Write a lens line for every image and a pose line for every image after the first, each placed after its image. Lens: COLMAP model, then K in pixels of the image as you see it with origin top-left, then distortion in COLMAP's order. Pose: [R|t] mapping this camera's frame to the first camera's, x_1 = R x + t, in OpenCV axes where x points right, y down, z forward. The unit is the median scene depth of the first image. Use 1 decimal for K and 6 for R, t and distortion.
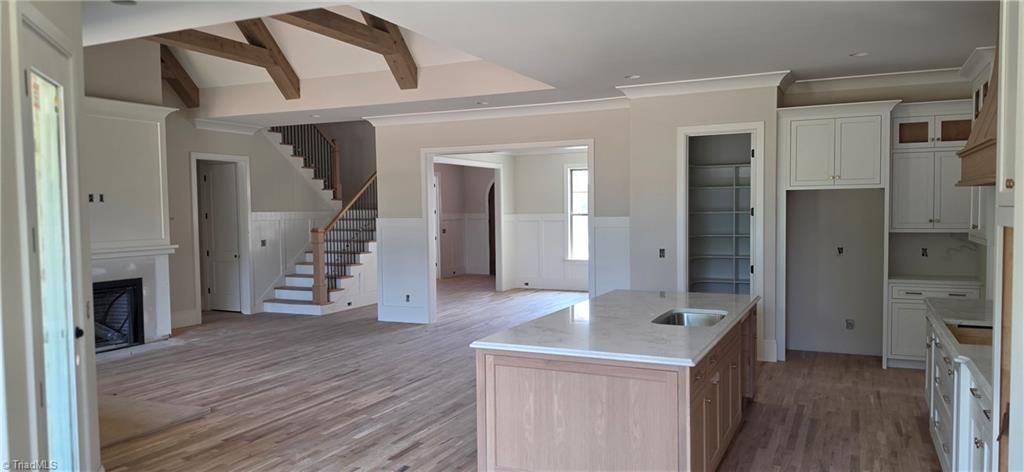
lens RADIAL K [[705.9, 0, 512.9], [0, 705.9, 242.6], [0, 0, 1]] dist [0.071006, -0.086191]
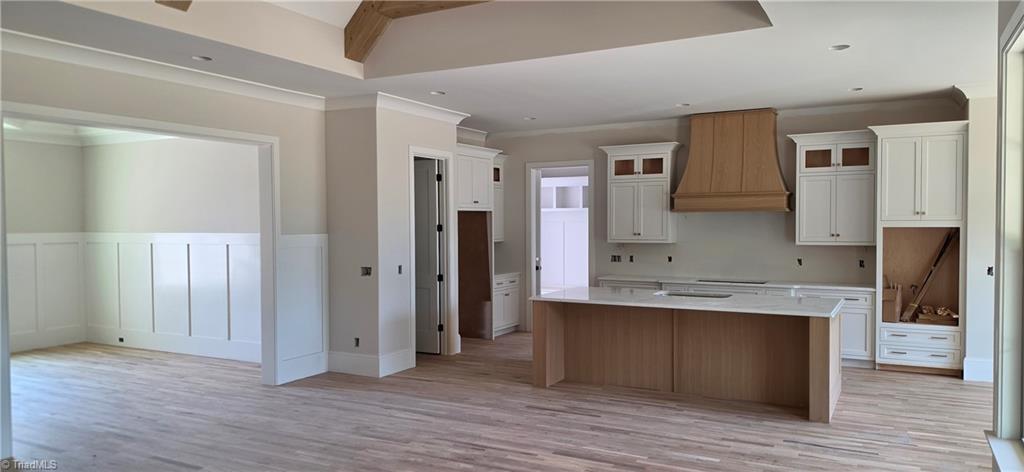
lens RADIAL K [[705.9, 0, 517.1], [0, 705.9, 242.5], [0, 0, 1]] dist [0.071006, -0.086191]
pose [[0.049440, -0.017732, 0.998620, -0.700750], [0.054085, 0.998423, 0.015050, -0.026605], [-0.997312, 0.053267, 0.050321, 0.716284]]
